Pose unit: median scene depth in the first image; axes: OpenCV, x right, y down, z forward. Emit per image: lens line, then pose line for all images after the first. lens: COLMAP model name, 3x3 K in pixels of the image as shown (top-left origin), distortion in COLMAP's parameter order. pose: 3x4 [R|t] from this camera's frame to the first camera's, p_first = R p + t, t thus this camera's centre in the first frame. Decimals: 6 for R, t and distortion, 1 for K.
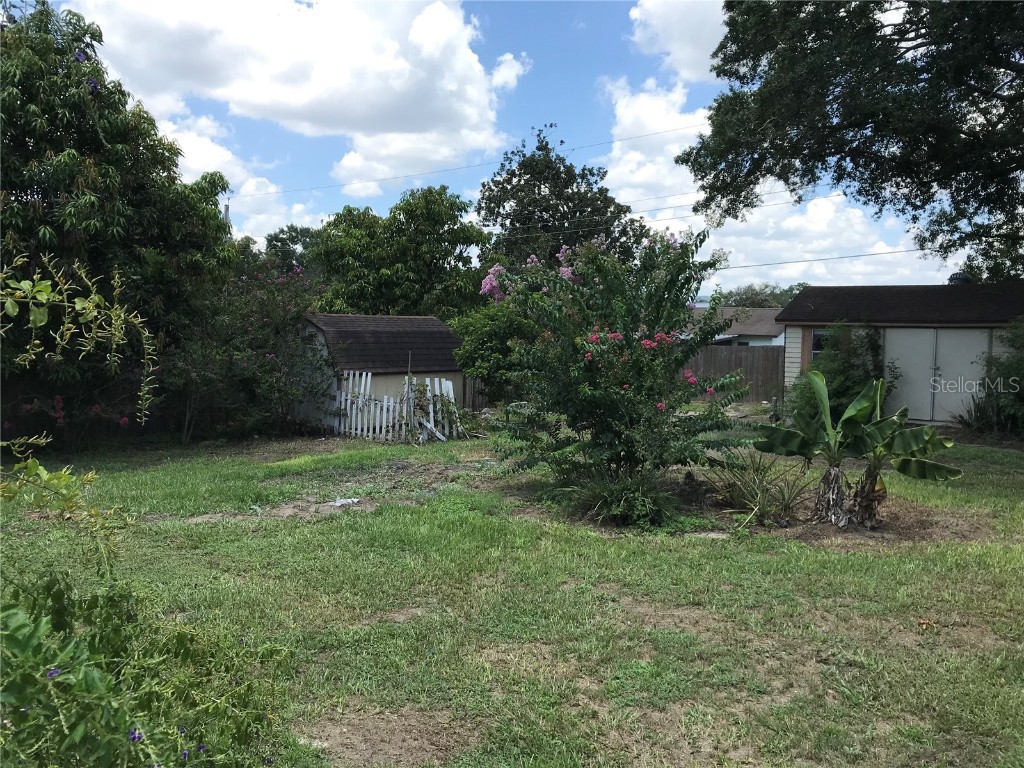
lens RADIAL K [[840.1, 0, 514.9], [0, 840.1, 381.6], [0, 0, 1]] dist [0.042060, -0.043199]
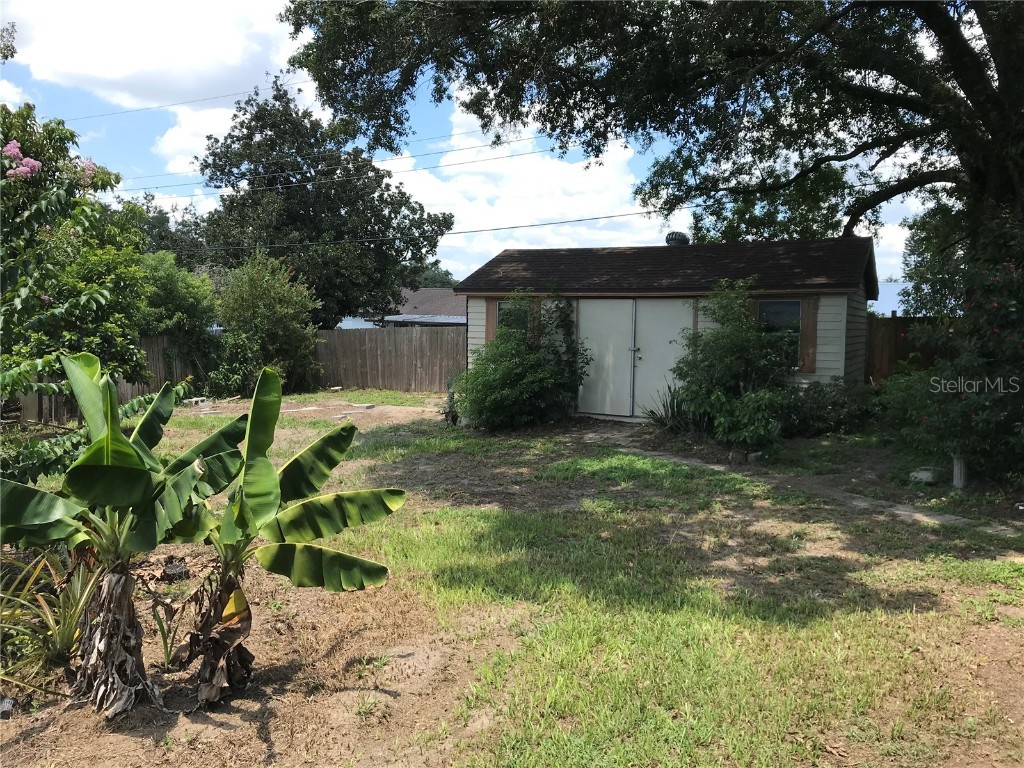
lens RADIAL K [[840.1, 0, 508.1], [0, 840.1, 386.4], [0, 0, 1]] dist [0.042060, -0.043199]
pose [[0.983769, -0.017125, 0.178622, 0.211771], [0.013197, 0.999645, 0.023158, -0.001377], [-0.178955, -0.020425, 0.983645, 0.223579]]
